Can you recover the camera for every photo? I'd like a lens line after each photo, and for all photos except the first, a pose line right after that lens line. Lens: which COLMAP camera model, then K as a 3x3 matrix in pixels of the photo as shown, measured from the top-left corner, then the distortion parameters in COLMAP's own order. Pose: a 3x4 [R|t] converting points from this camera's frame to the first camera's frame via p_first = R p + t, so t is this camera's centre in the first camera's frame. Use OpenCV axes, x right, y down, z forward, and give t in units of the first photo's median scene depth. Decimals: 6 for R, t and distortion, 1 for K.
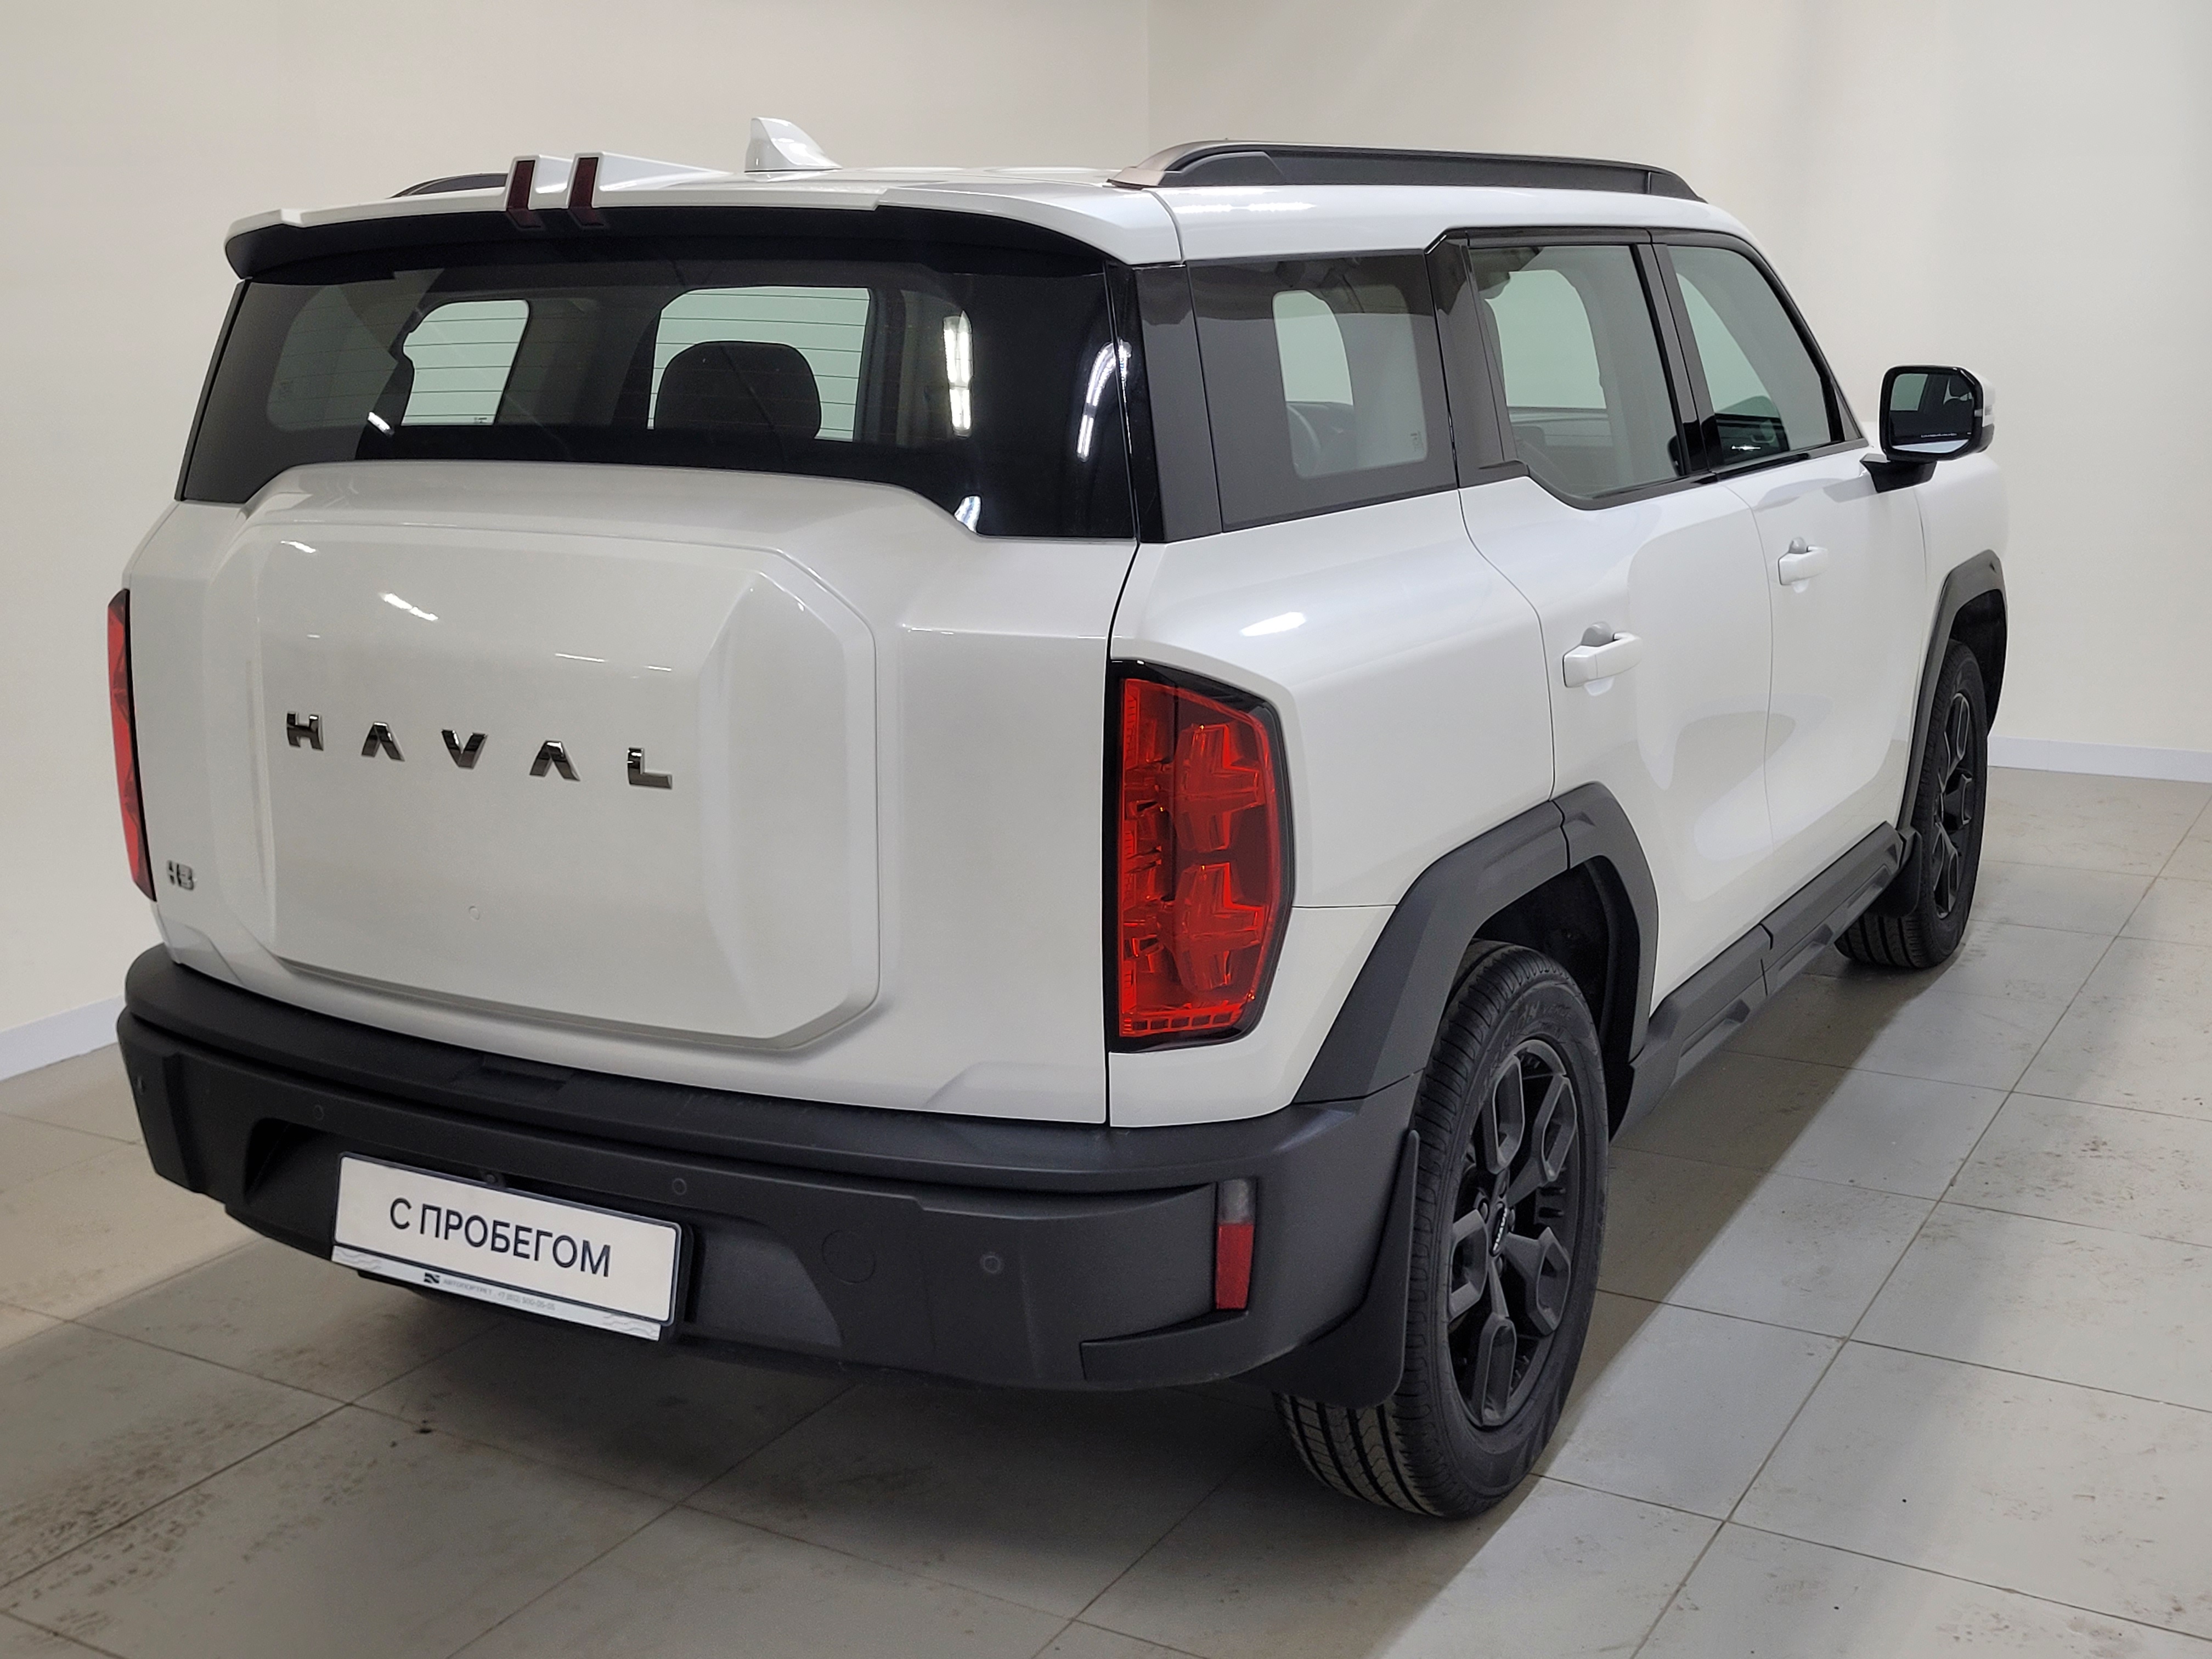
lens RADIAL K [[1664.3, 0, 1105.5], [0, 1664.3, 775.2], [0, 0, 1]] dist [-0.050707, 0.000251]
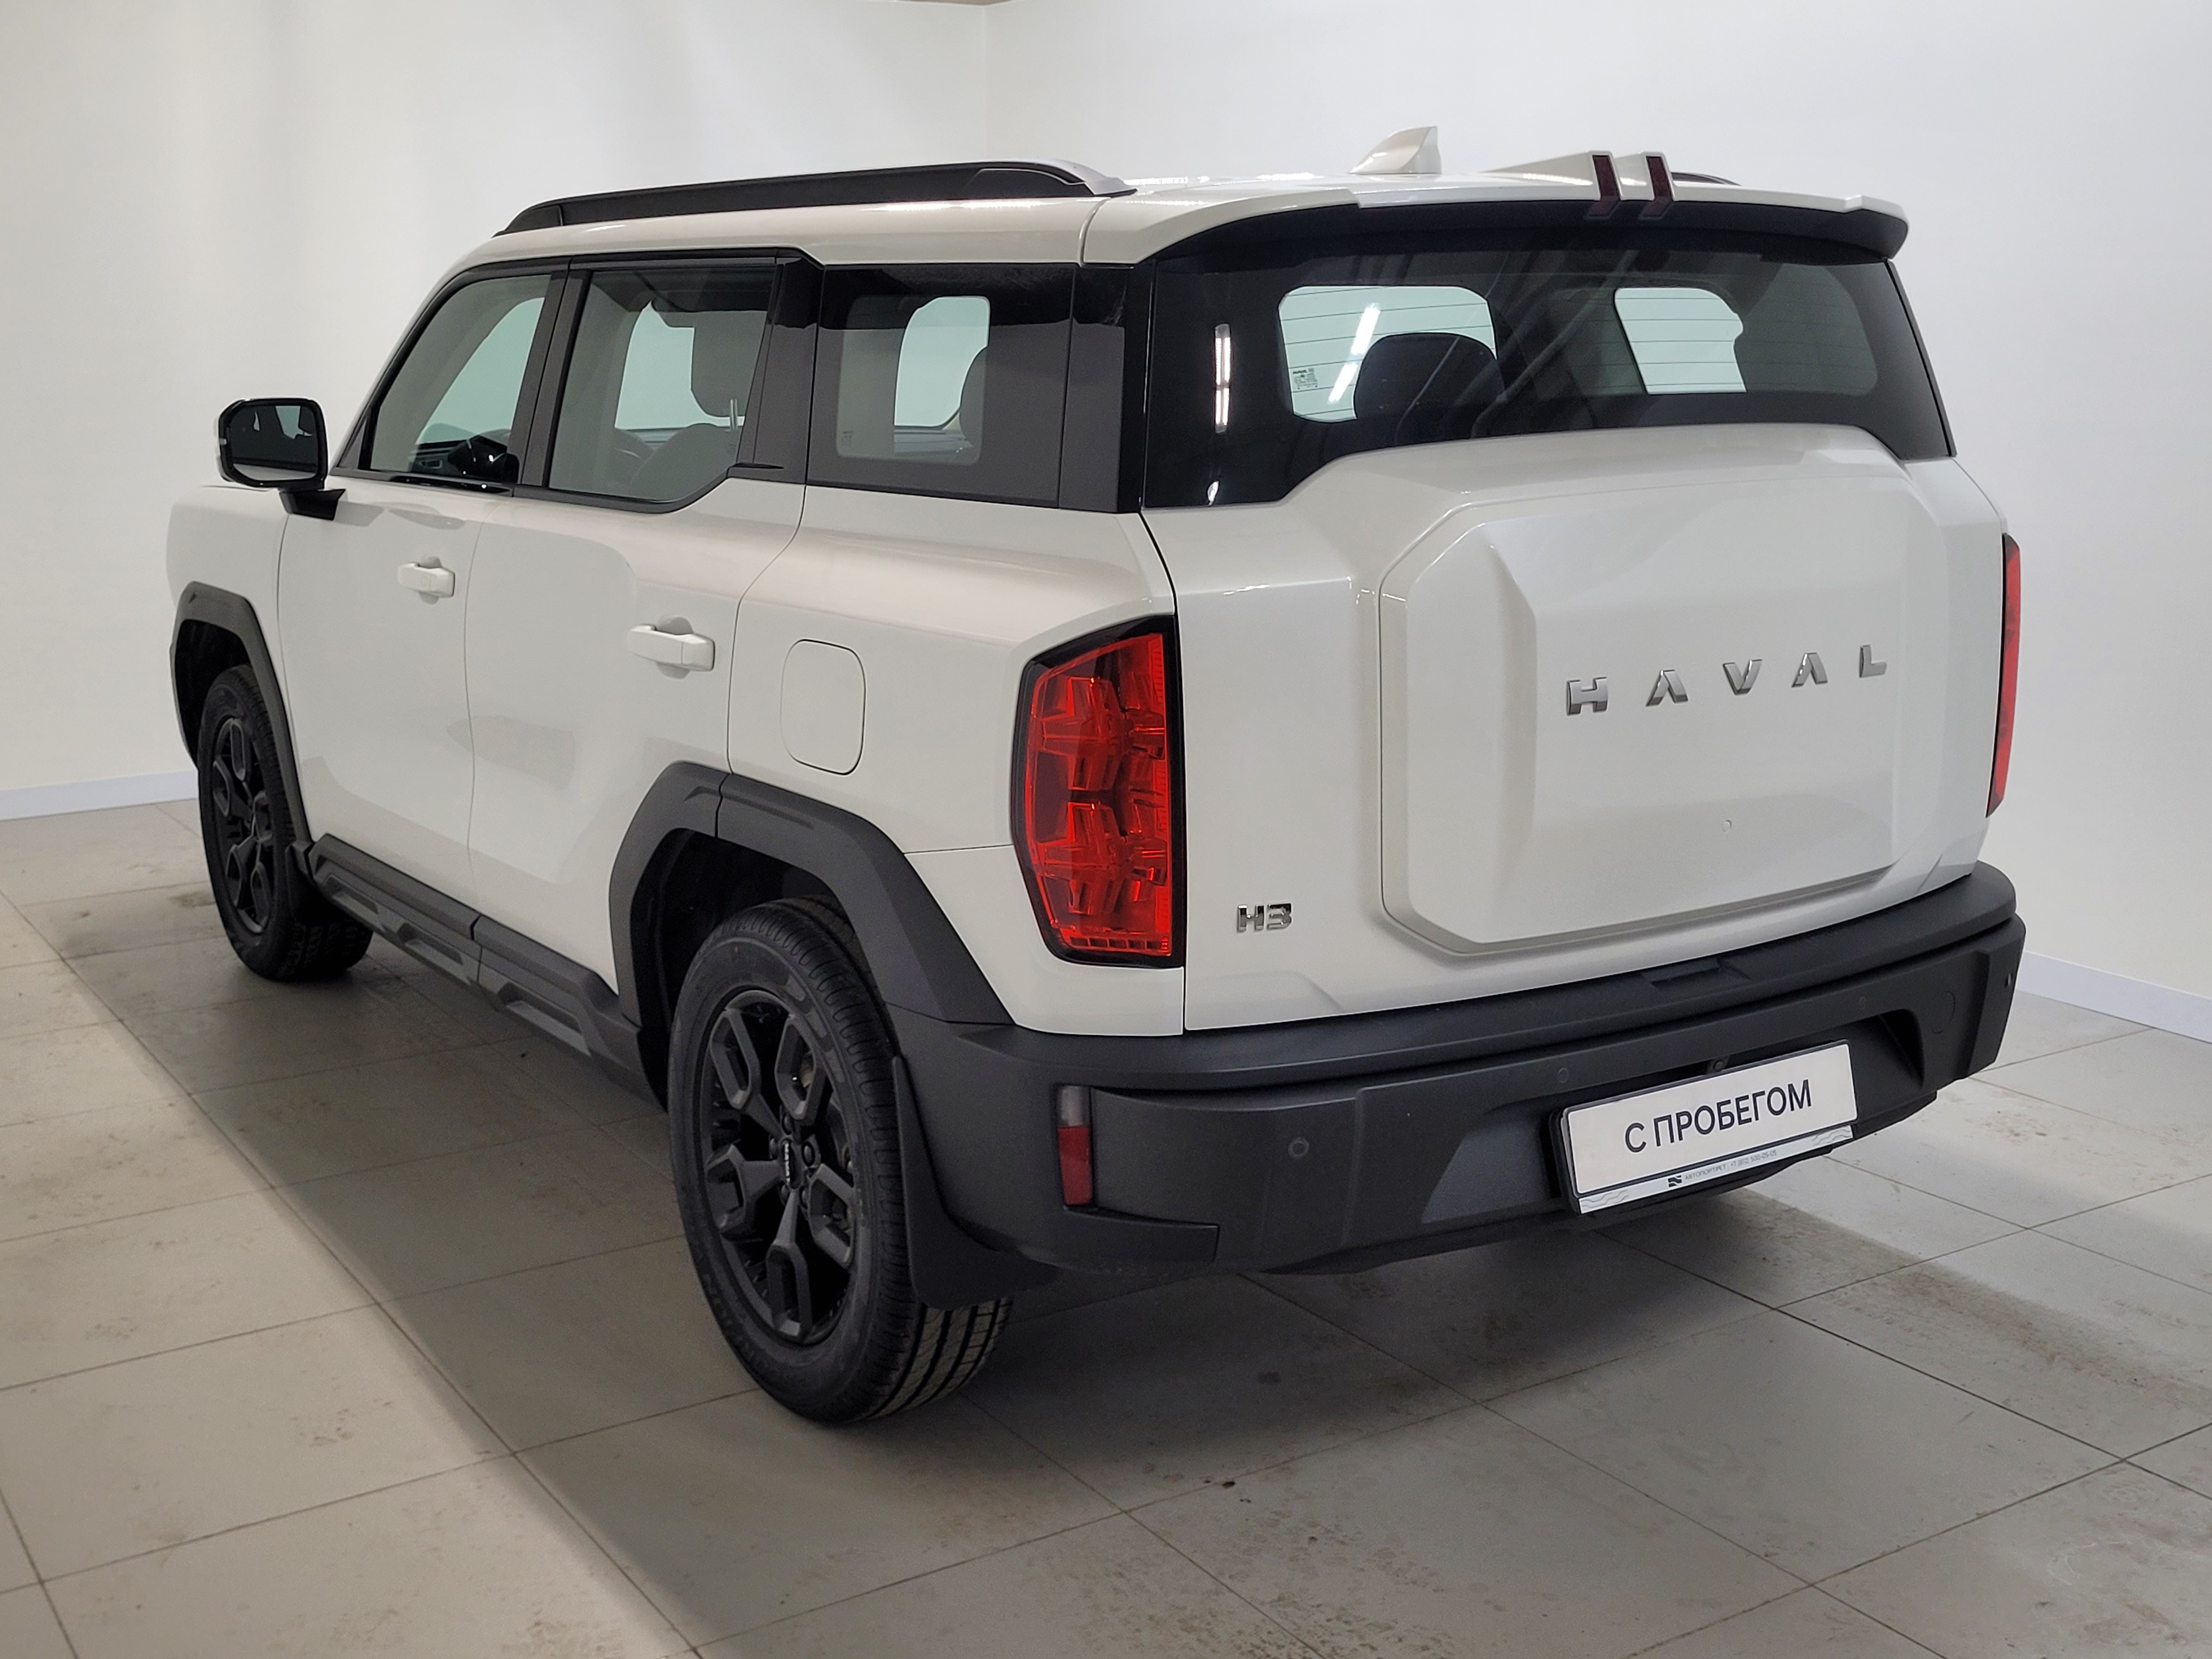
lens RADIAL K [[1676.6, 0, 1106.0], [0, 1676.6, 829.5], [0, 0, 1]] dist [0.009387, -0.027674]
pose [[0.721358, -0.208497, 0.660433, -1.376043], [0.204998, 0.975156, 0.083945, -0.092812], [-0.661527, 0.074833, 0.746178, 0.402436]]
